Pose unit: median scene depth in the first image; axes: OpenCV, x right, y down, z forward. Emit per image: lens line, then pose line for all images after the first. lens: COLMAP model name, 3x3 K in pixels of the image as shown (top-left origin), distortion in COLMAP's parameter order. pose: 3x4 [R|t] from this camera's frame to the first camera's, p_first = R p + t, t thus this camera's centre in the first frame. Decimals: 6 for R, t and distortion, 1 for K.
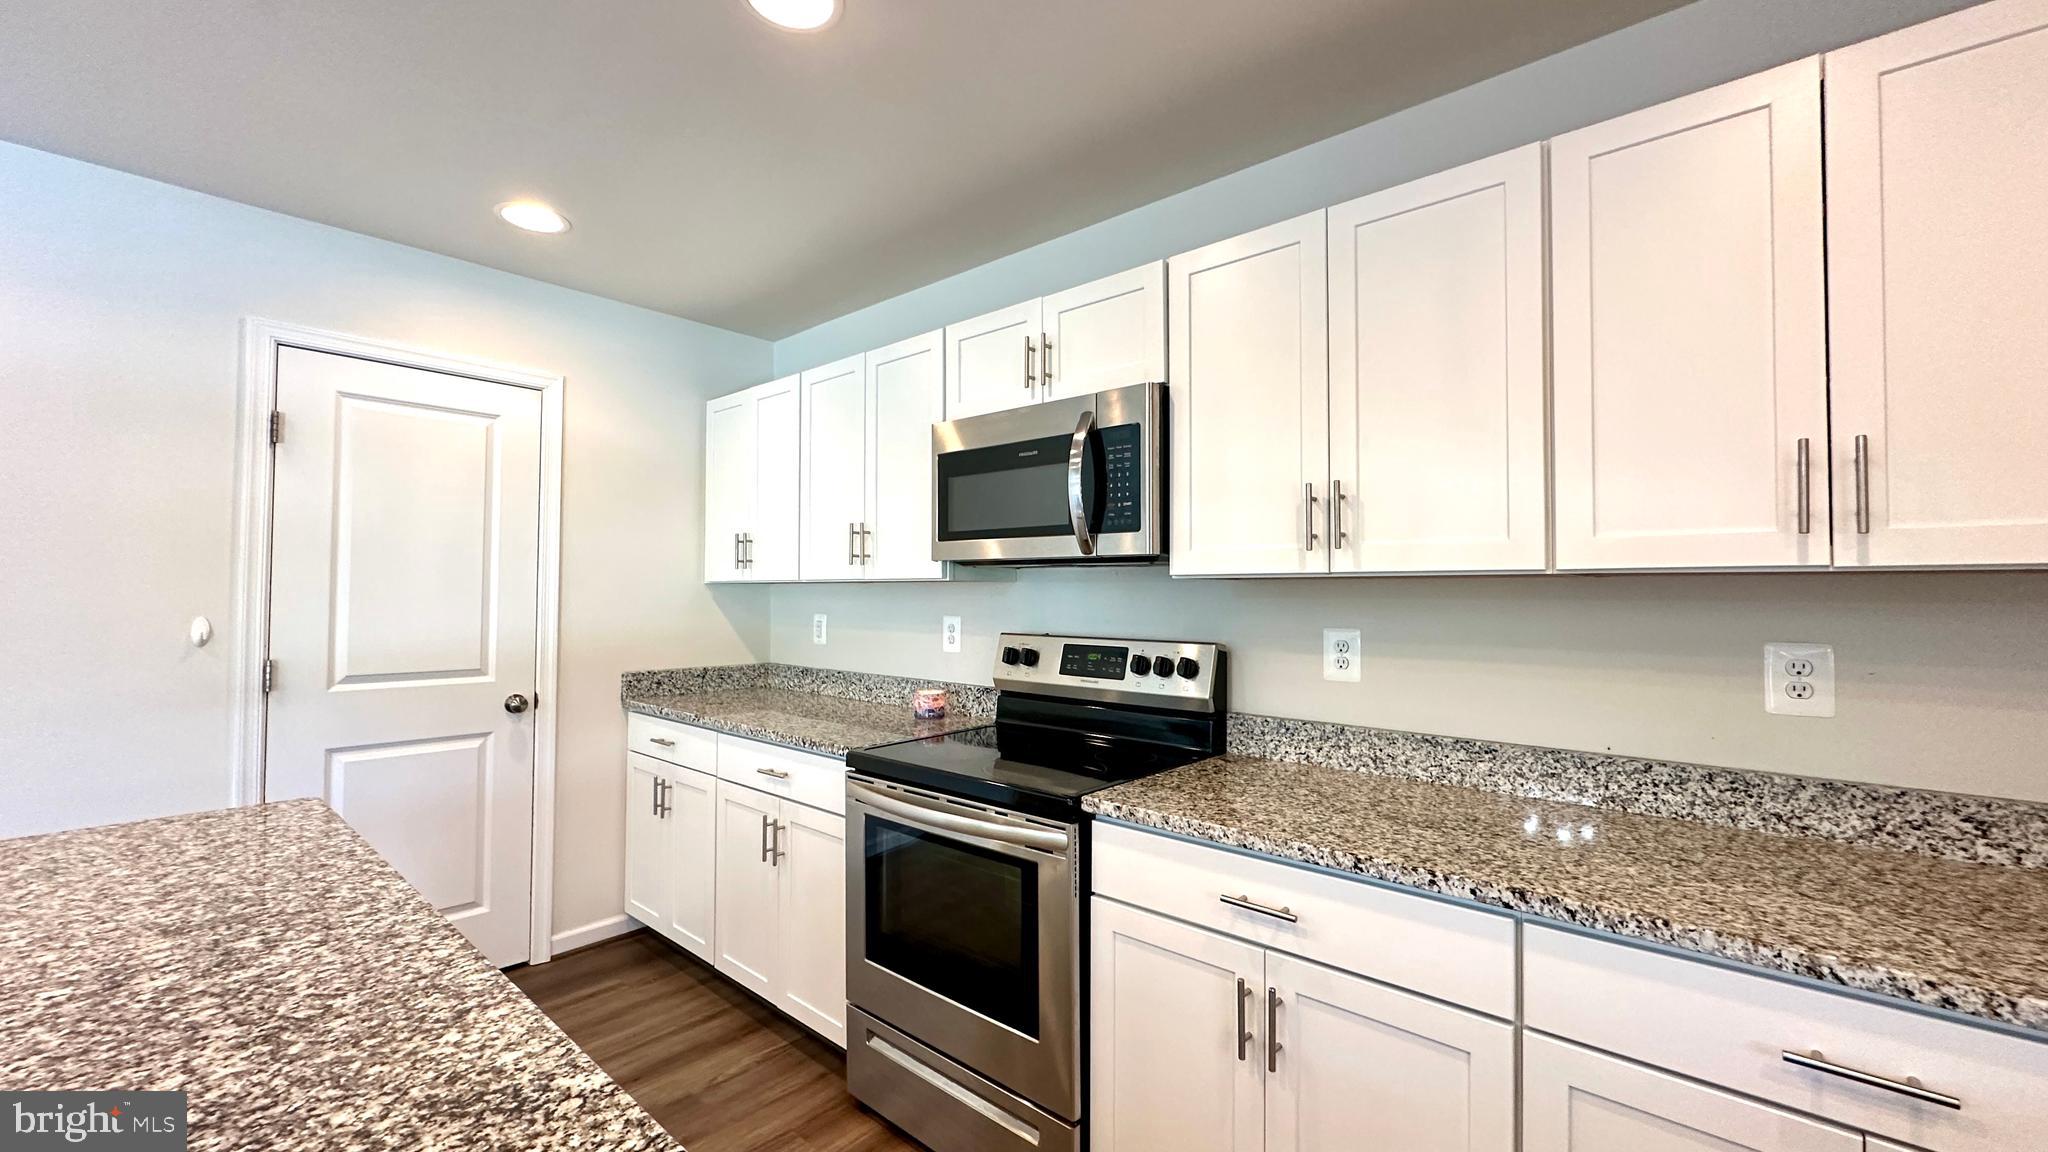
lens RADIAL K [[815.8, 0, 1027.6], [0, 815.8, 576.2], [0, 0, 1]] dist [-0.002010, 0.000322]
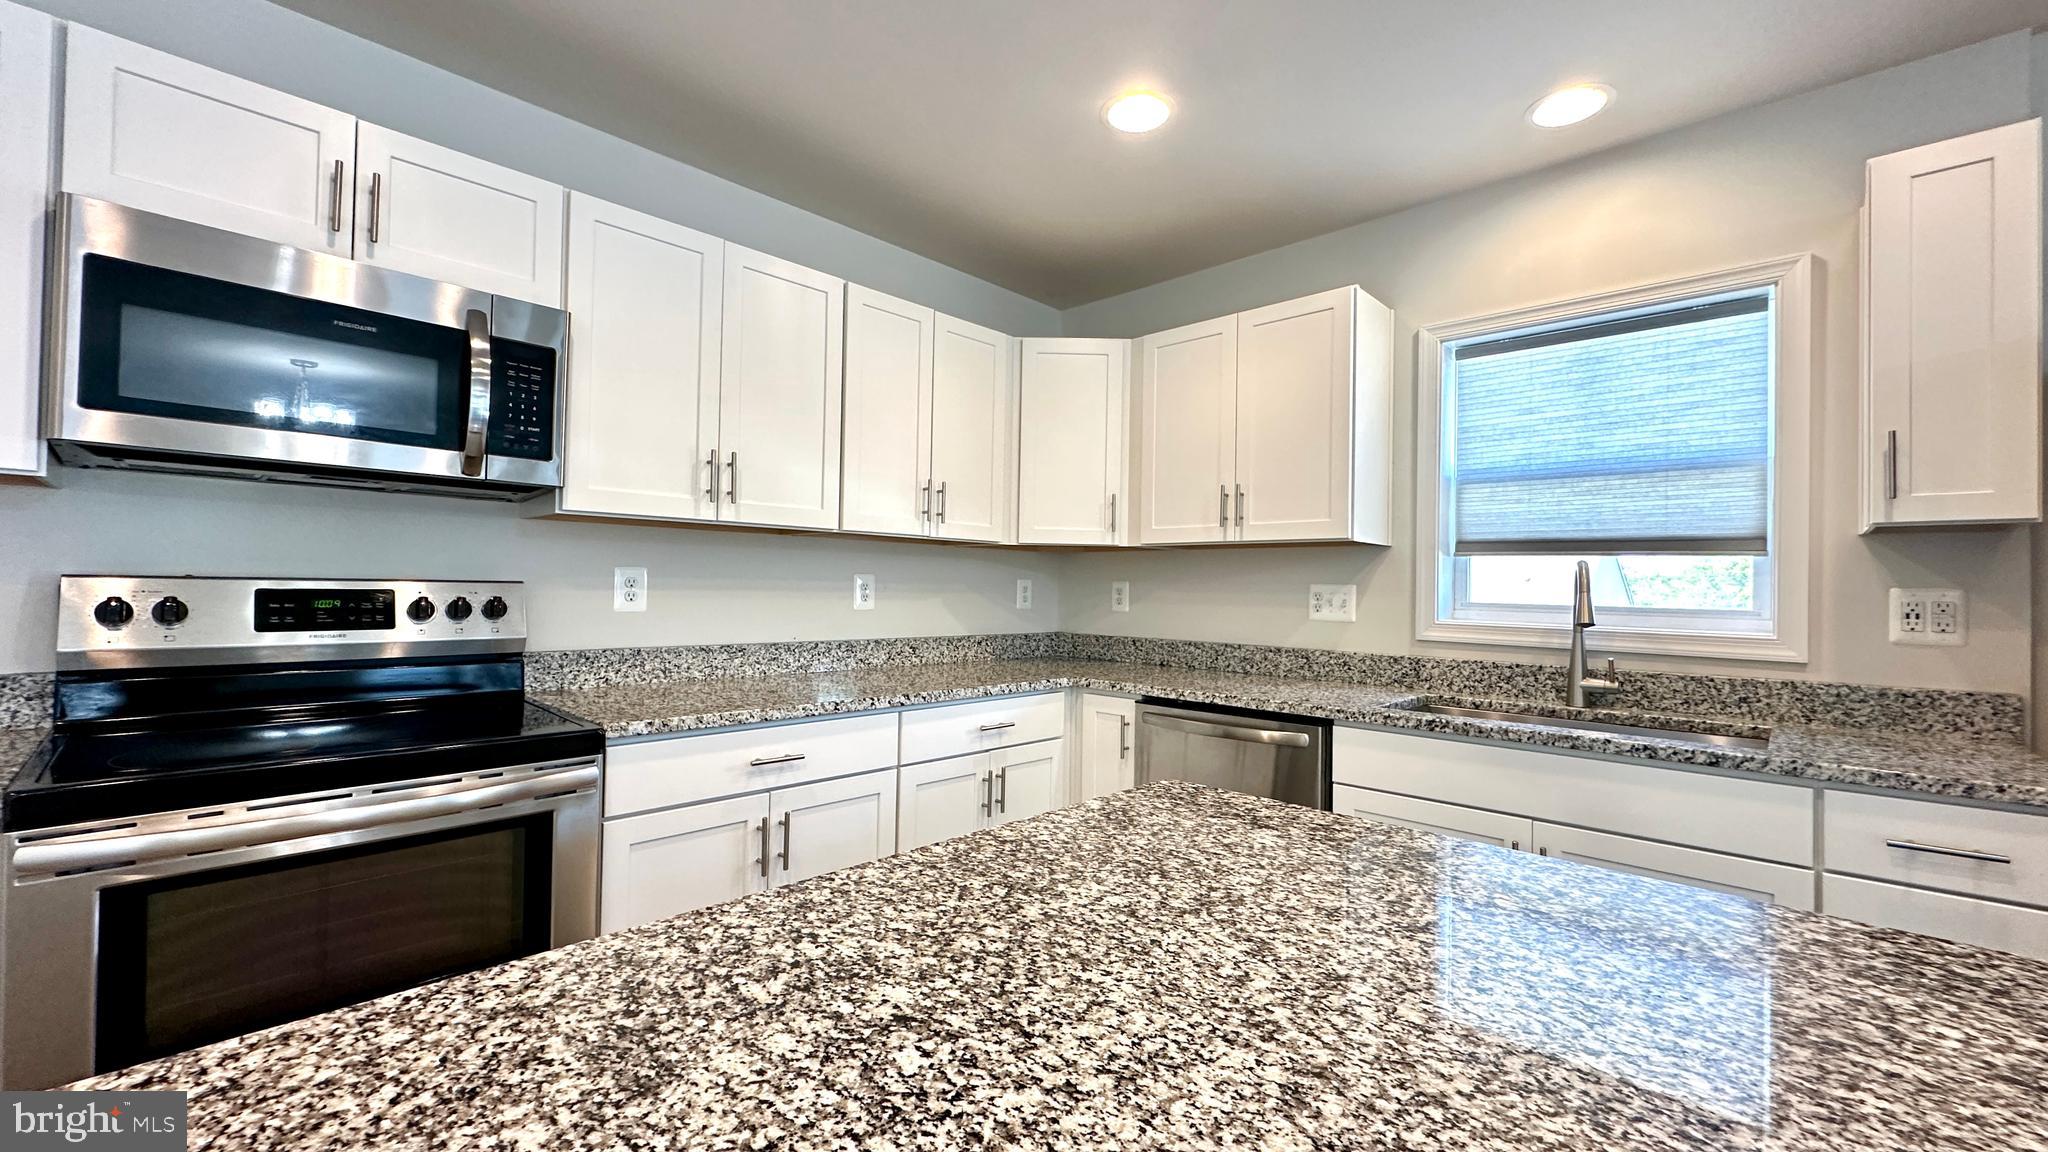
lens RADIAL K [[812.3, 0, 1024.8], [0, 812.3, 576.2], [0, 0, 1]] dist [-0.002677, 0.000966]
pose [[0.037767, 0.008581, 0.999250, -1.061830], [-0.039317, 0.999202, -0.007094, 0.086547], [-0.998513, -0.039020, 0.038074, 0.530357]]
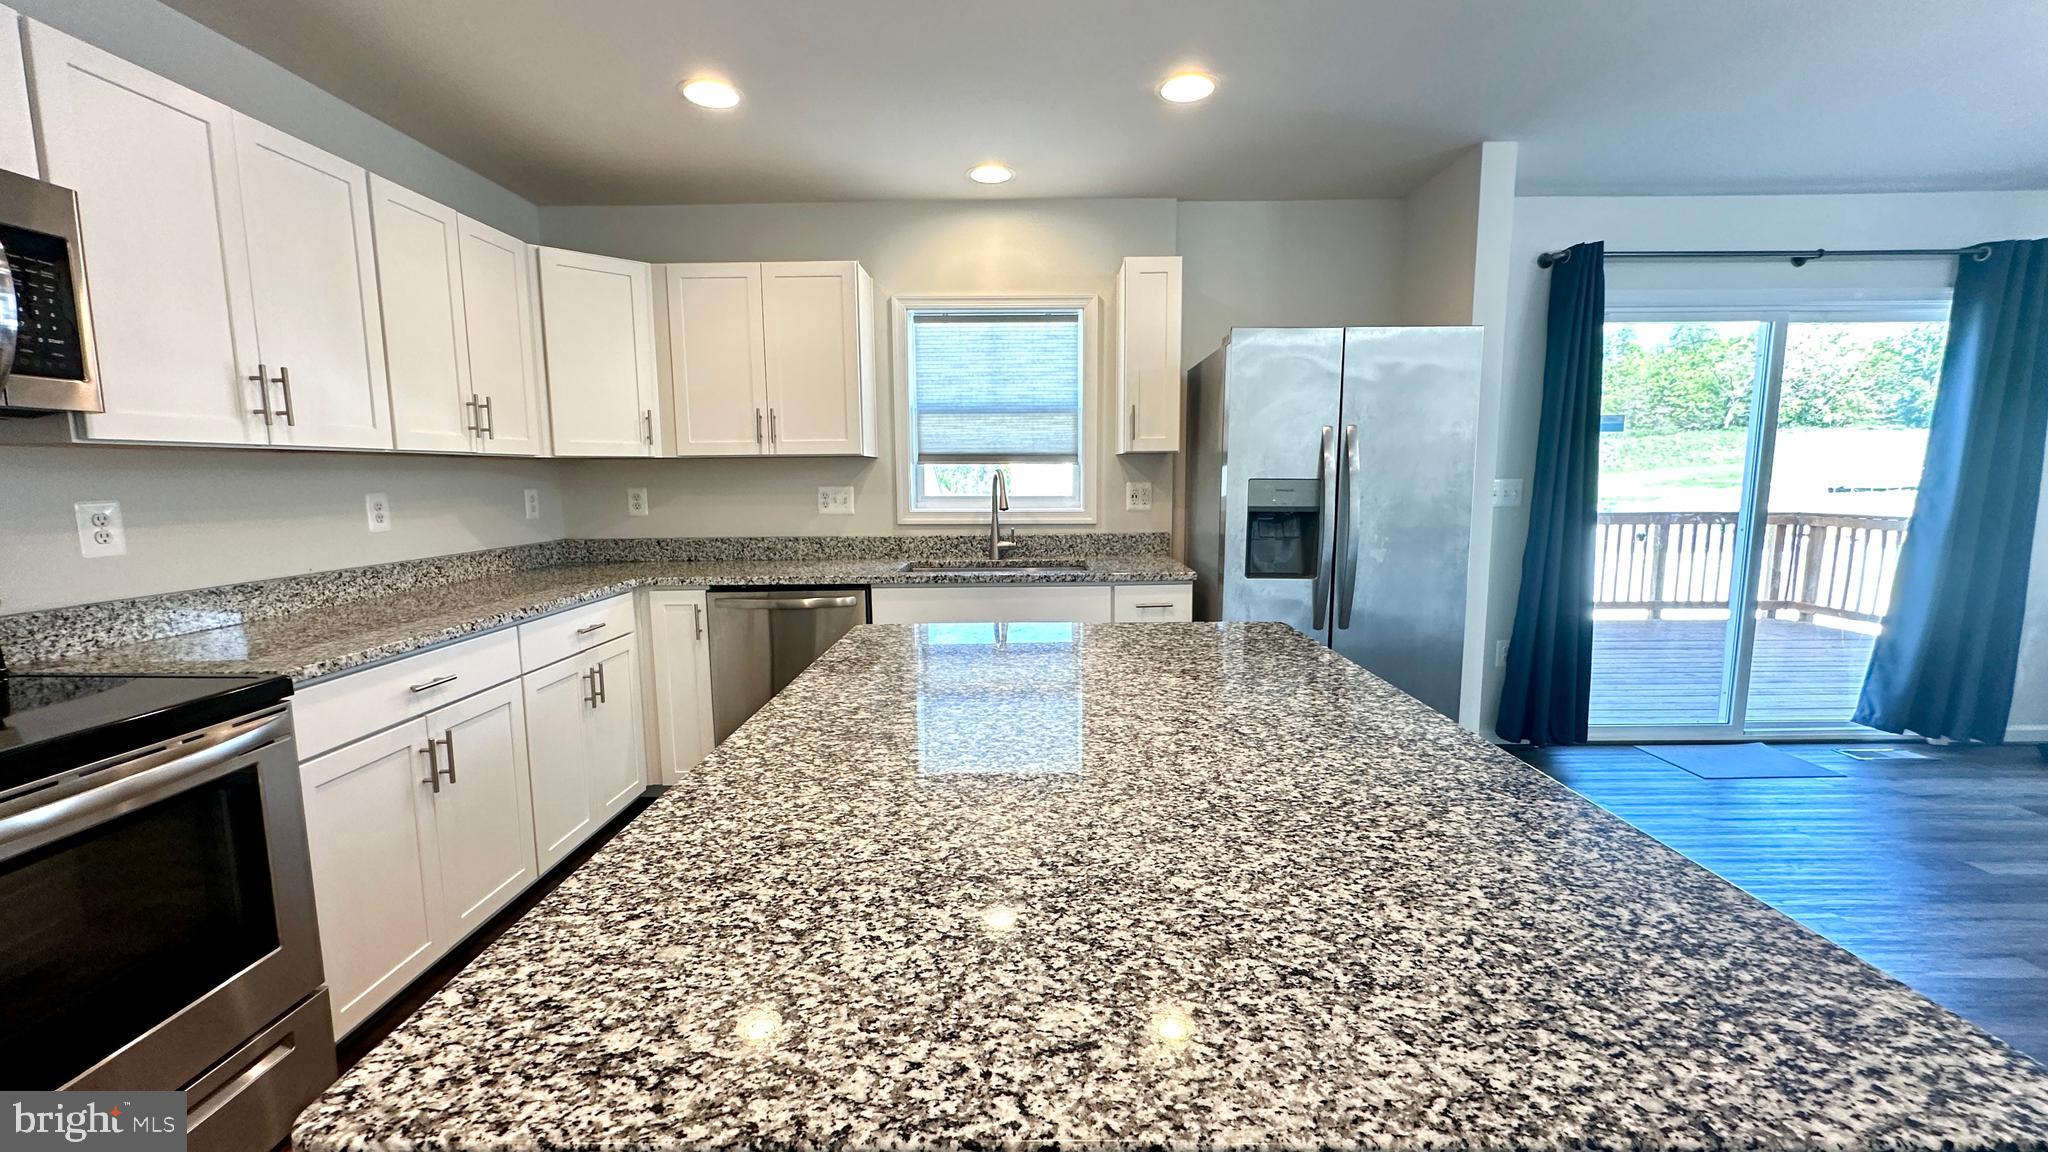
lens RADIAL K [[812.3, 0, 1024.8], [0, 812.3, 576.2], [0, 0, 1]] dist [-0.002677, 0.000966]
pose [[-0.657773, -0.093932, 0.747336, -1.424033], [-0.010535, 0.993244, 0.115567, 0.042414], [-0.753143, 0.068144, -0.654318, 1.117727]]
